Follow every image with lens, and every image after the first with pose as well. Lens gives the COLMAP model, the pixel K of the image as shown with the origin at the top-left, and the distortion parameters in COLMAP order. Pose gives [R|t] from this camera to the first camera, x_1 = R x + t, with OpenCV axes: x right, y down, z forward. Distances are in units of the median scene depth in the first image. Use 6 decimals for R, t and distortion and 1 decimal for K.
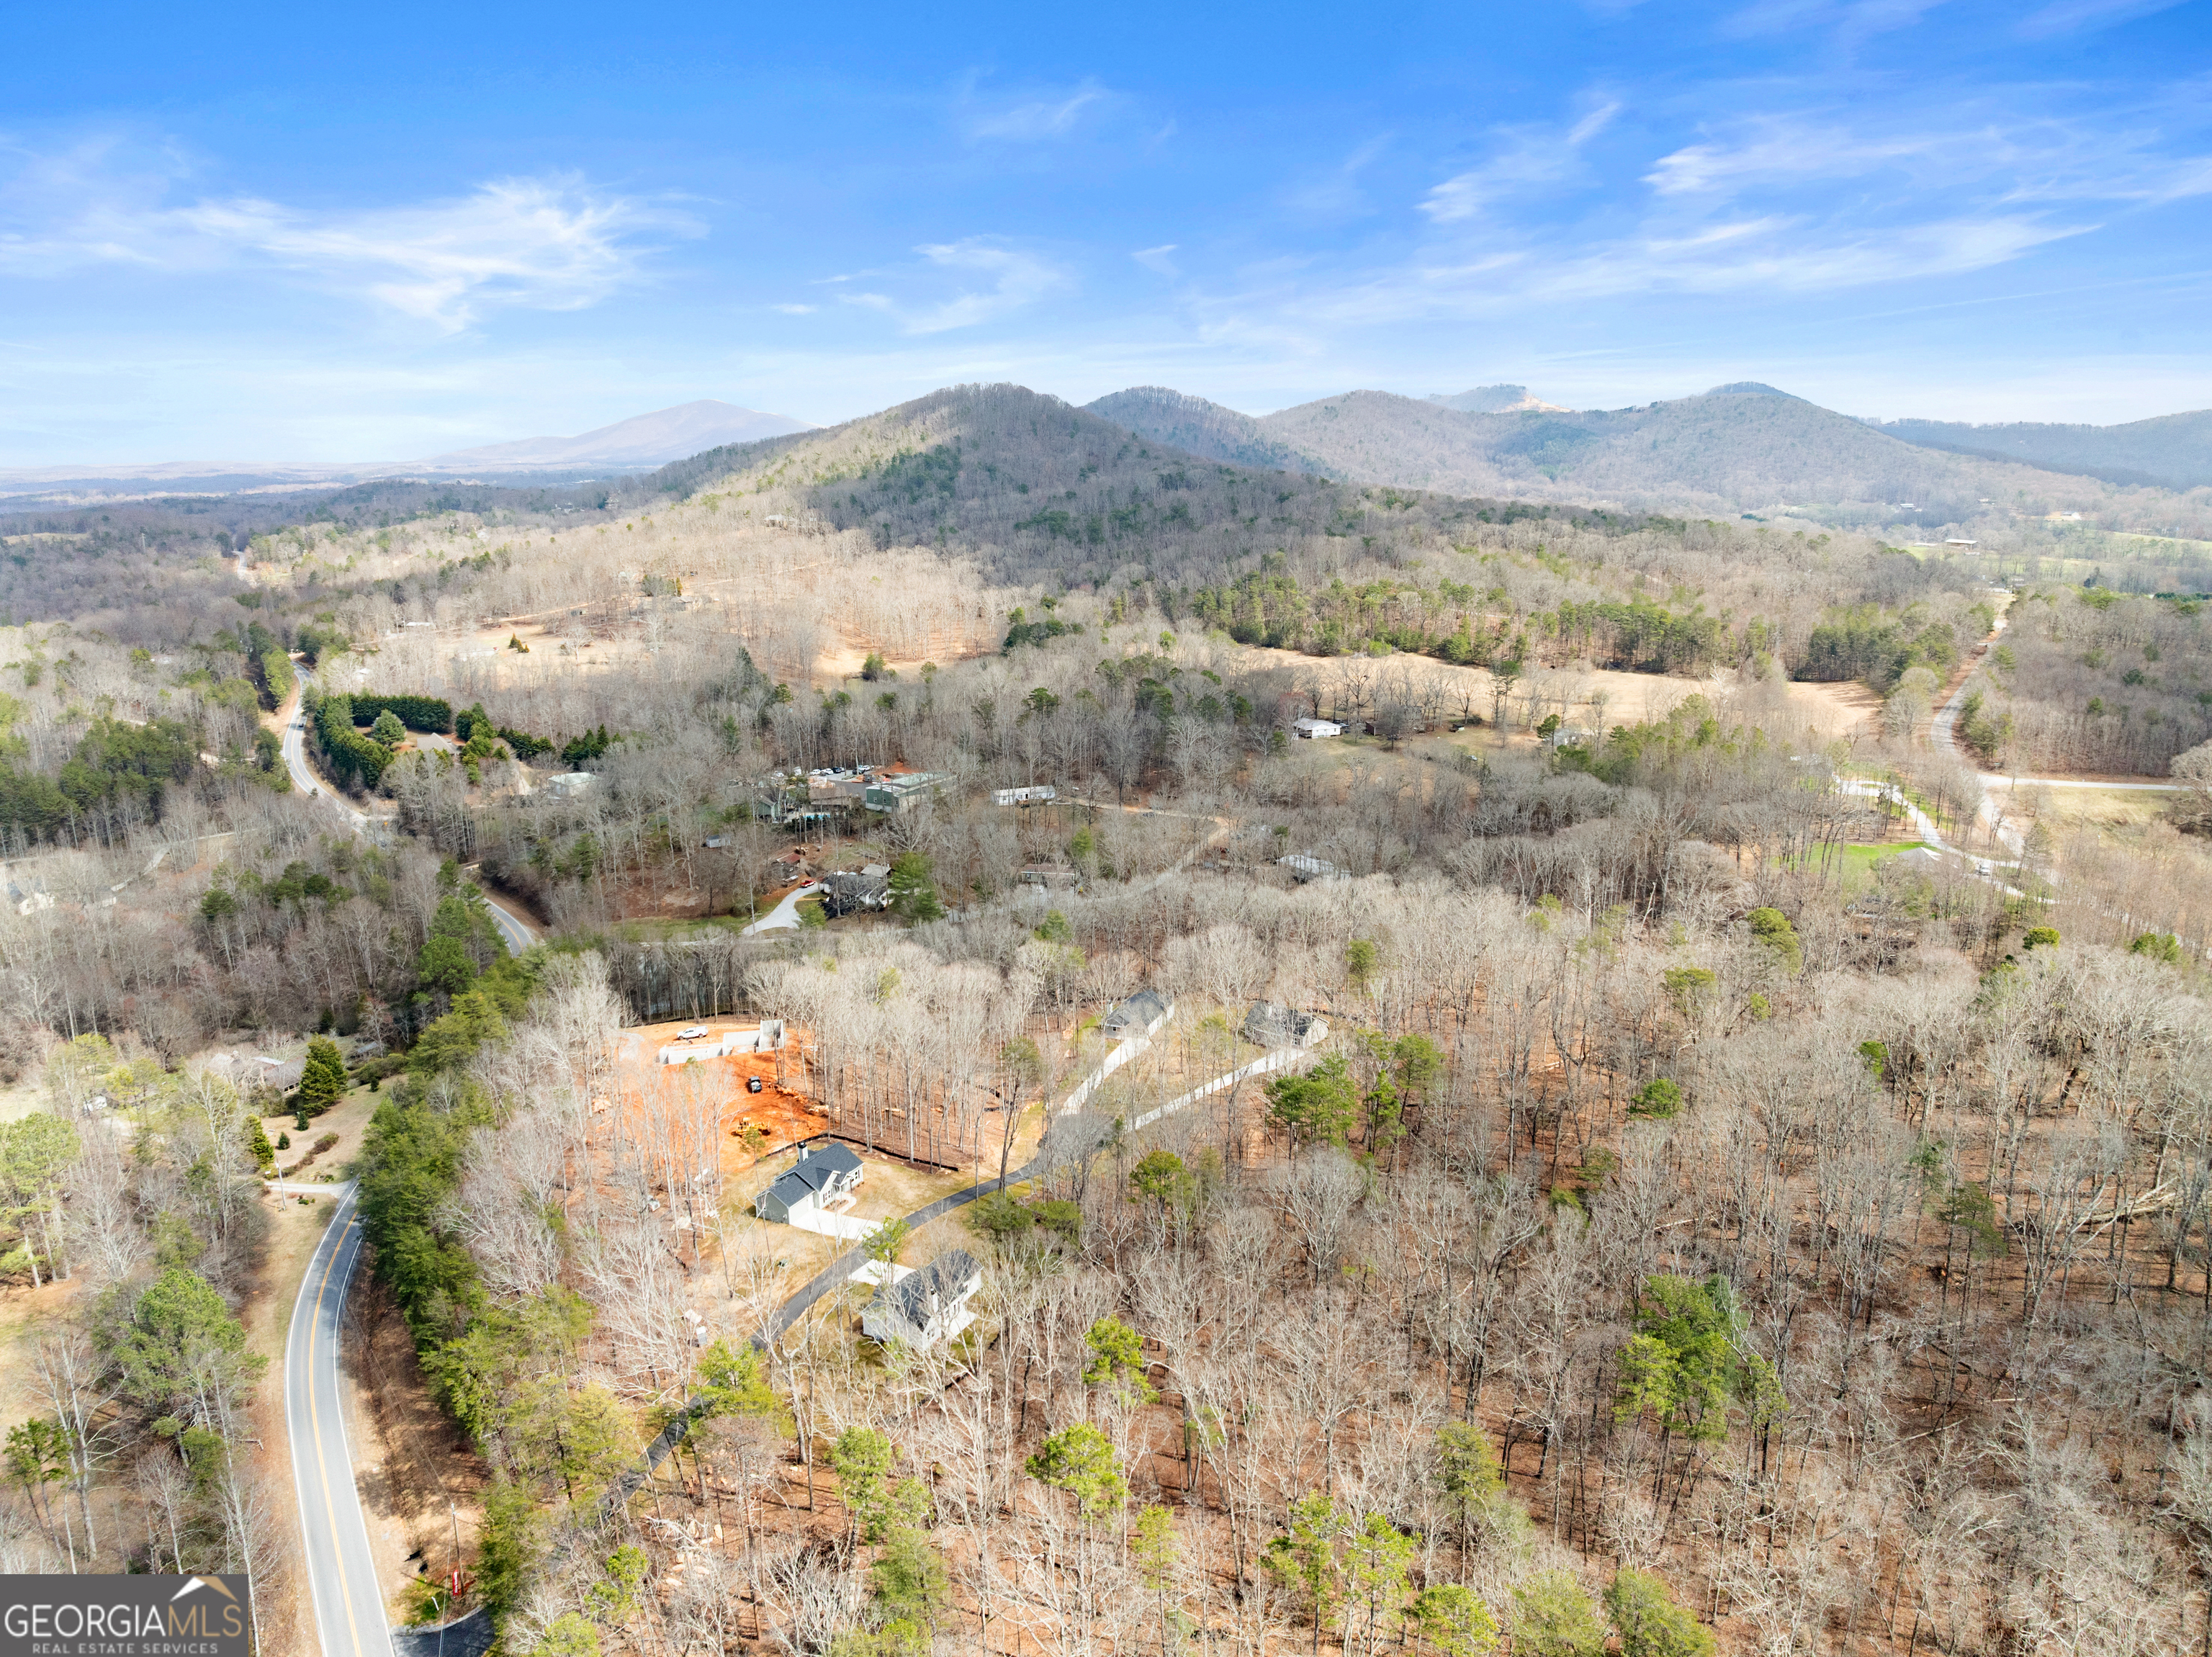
lens RADIAL K [[1546.5, 0, 1104.9], [0, 1546.5, 780.7], [0, 0, 1]] dist [0.000864, -0.035384]
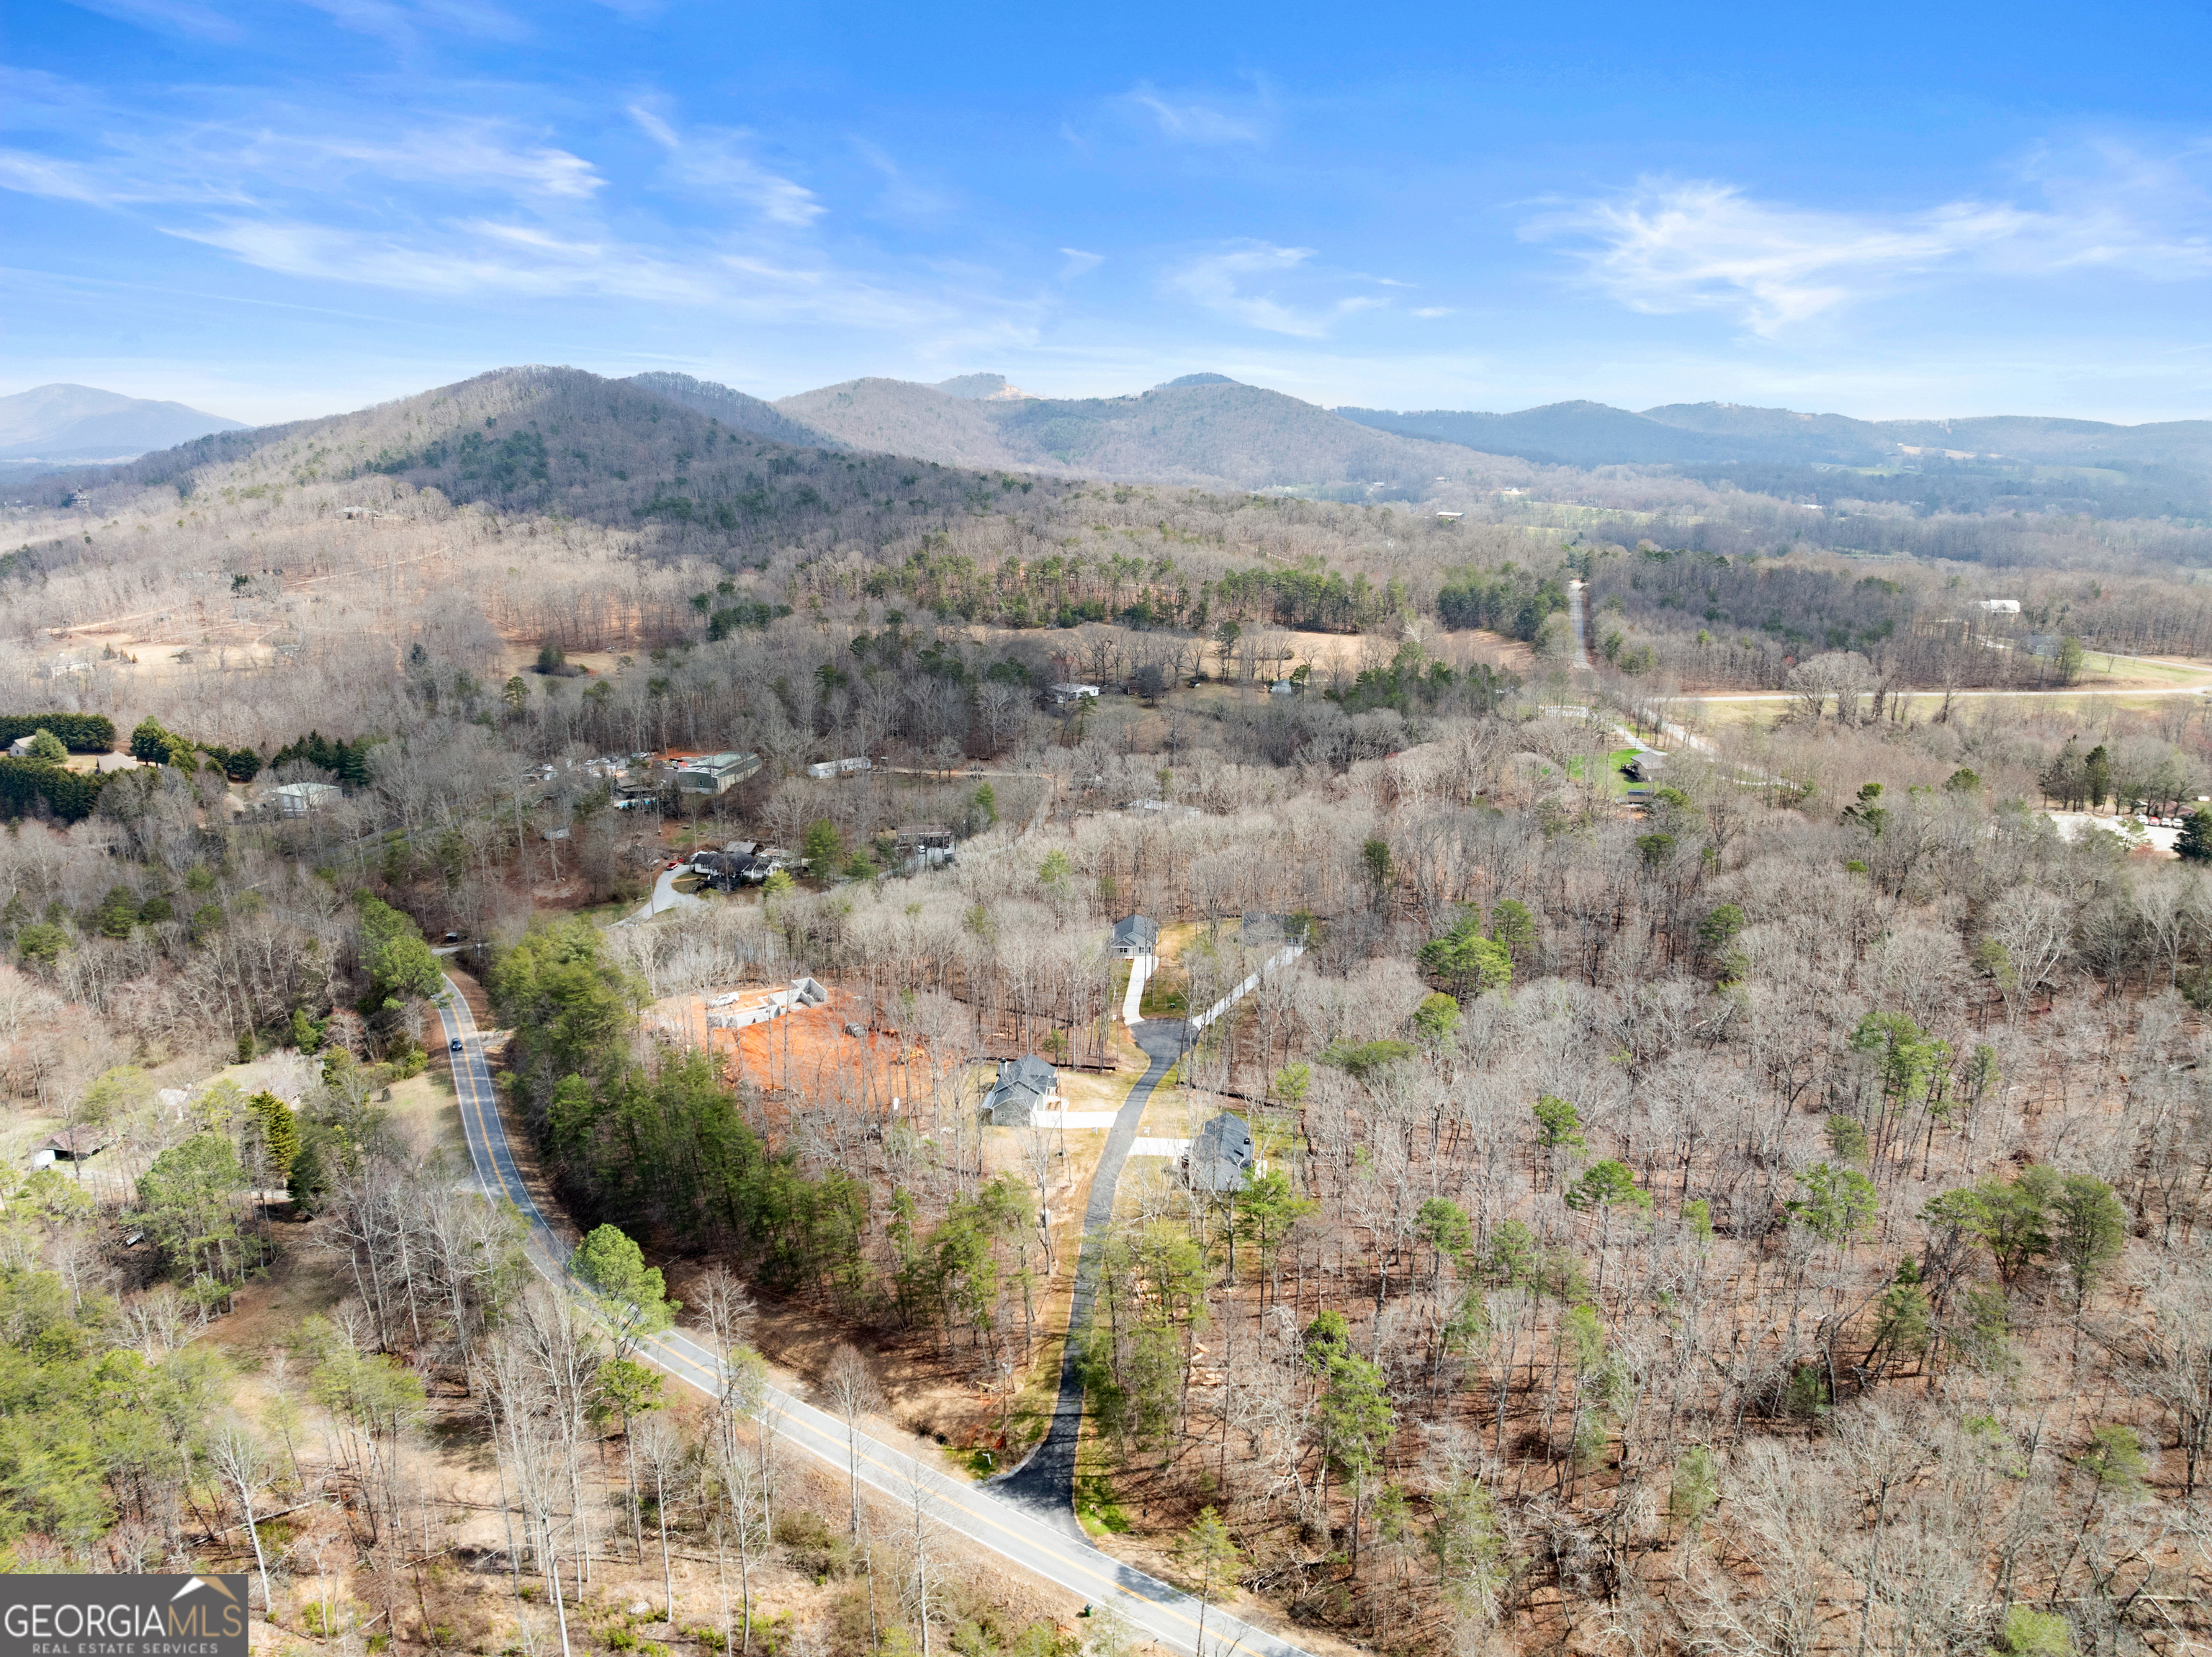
lens RADIAL K [[1546.5, 0, 1104.9], [0, 1546.5, 780.7], [0, 0, 1]] dist [0.000864, -0.035384]
pose [[0.948370, -0.070344, 0.309268, -0.129419], [0.068035, 0.997516, 0.018257, 0.007113], [-0.309784, 0.003726, 0.950800, -0.015996]]
